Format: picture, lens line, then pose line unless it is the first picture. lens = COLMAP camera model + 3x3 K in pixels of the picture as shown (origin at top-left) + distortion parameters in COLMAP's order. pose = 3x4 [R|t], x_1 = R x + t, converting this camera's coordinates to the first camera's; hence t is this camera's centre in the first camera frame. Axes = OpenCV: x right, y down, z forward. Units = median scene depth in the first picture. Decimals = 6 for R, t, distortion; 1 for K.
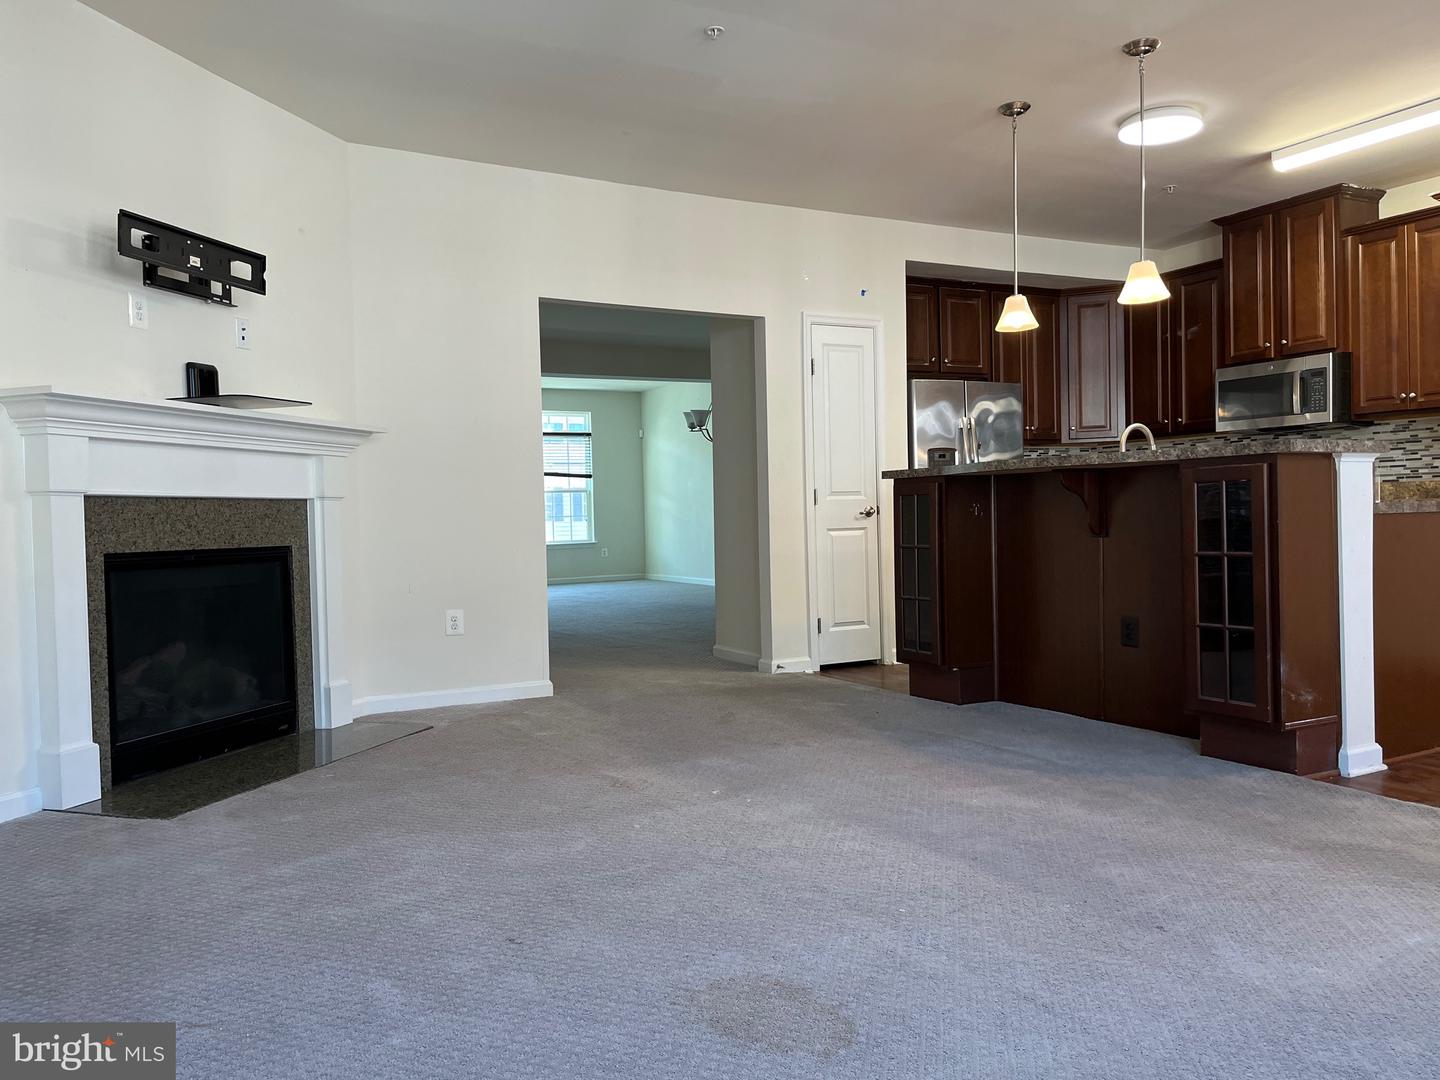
lens RADIAL K [[1077.0, 0, 705.6], [0, 1077.0, 546.9], [0, 0, 1]] dist [0.056490, -0.090360]
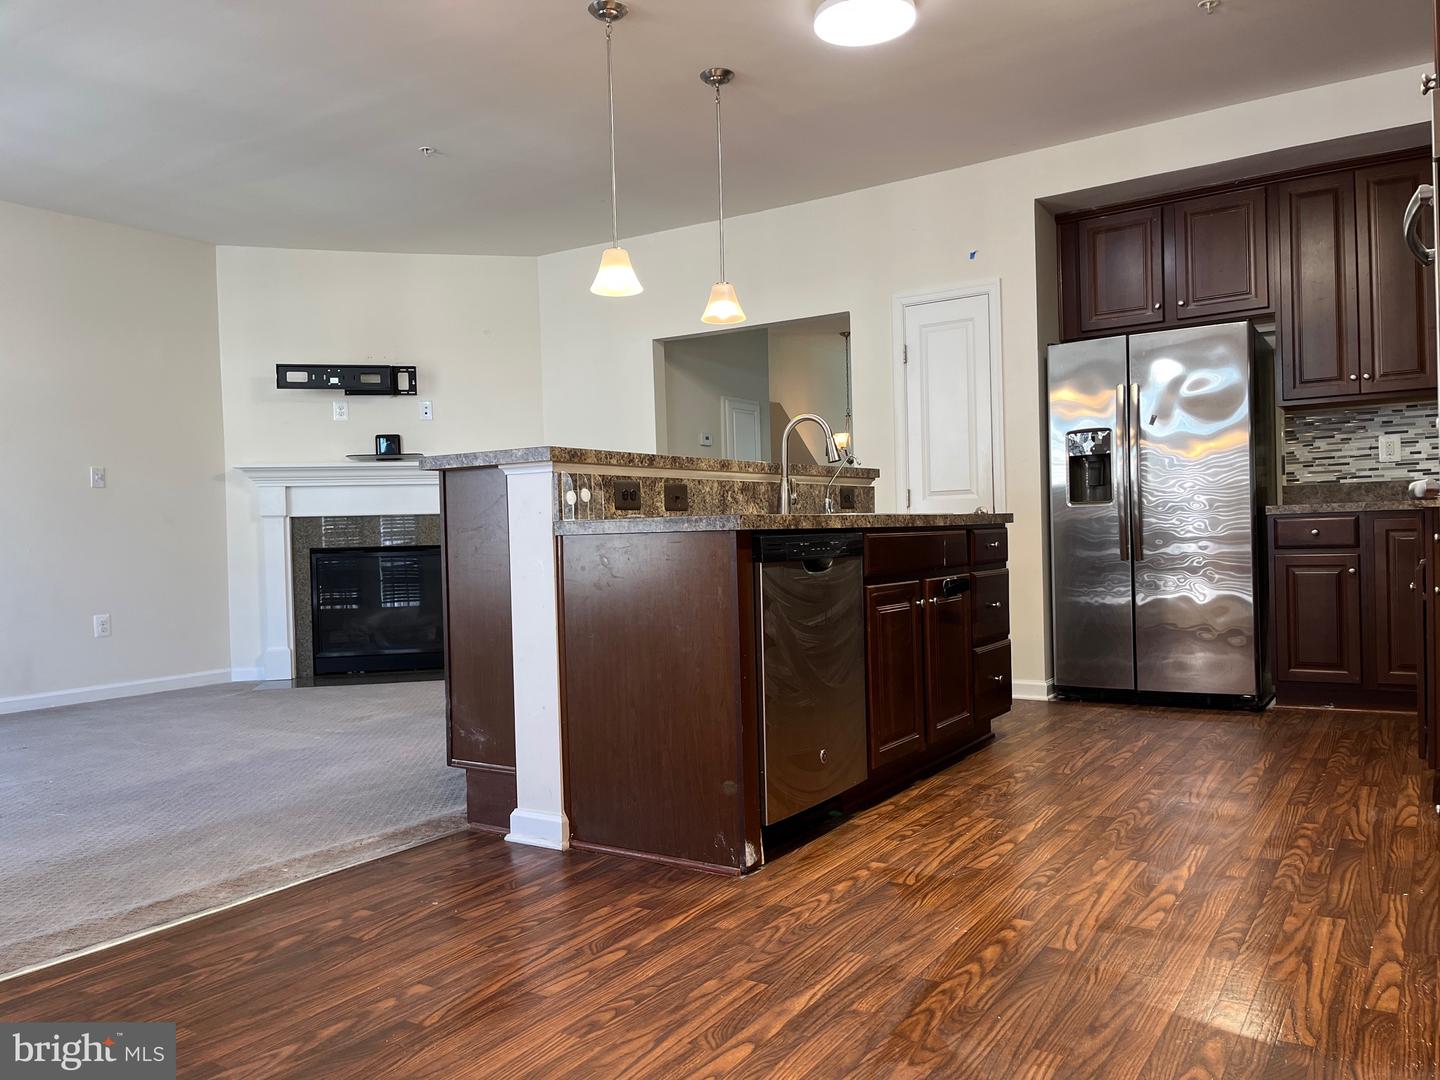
lens RADIAL K [[1077.0, 0, 716.5], [0, 1077.0, 555.5], [0, 0, 1]] dist [0.056490, -0.090360]
pose [[0.484714, 0.025123, -0.874312, 1.206801], [-0.008412, 0.999675, 0.024061, -0.027405], [0.874632, -0.004308, 0.484768, 0.619891]]
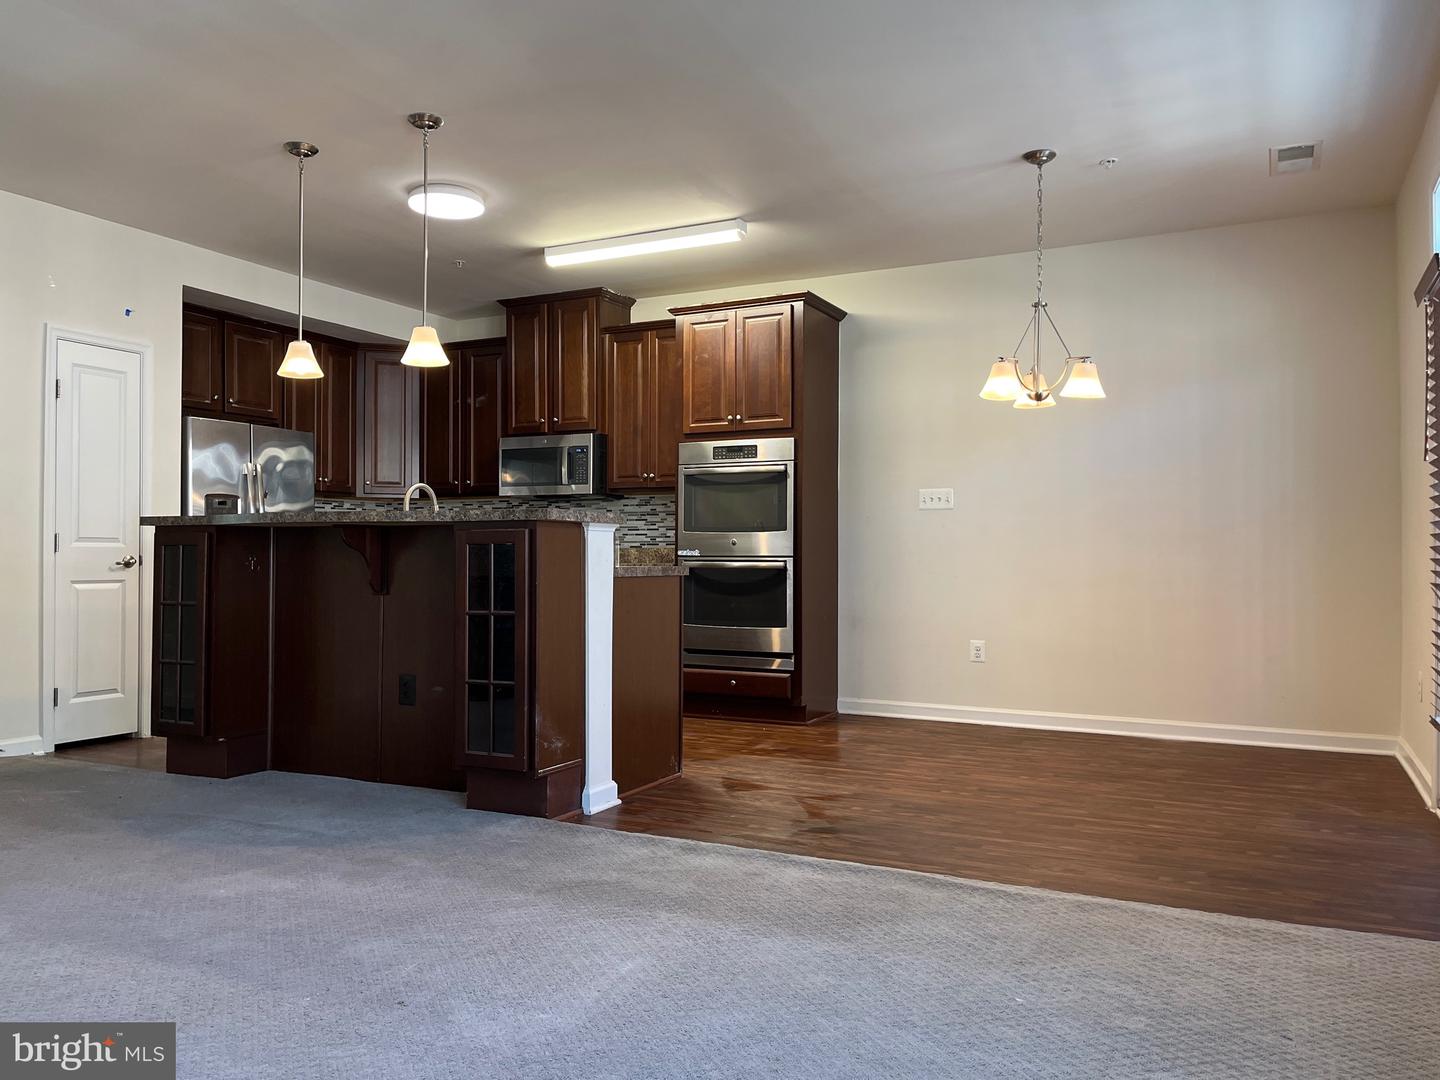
lens RADIAL K [[1077.0, 0, 726.2], [0, 1077.0, 543.4], [0, 0, 1]] dist [0.056490, -0.090360]
pose [[0.805084, 0.035675, 0.592087, 0.031626], [-0.005121, 0.998571, -0.053203, -0.005063], [-0.593138, 0.039801, 0.804116, 0.014853]]
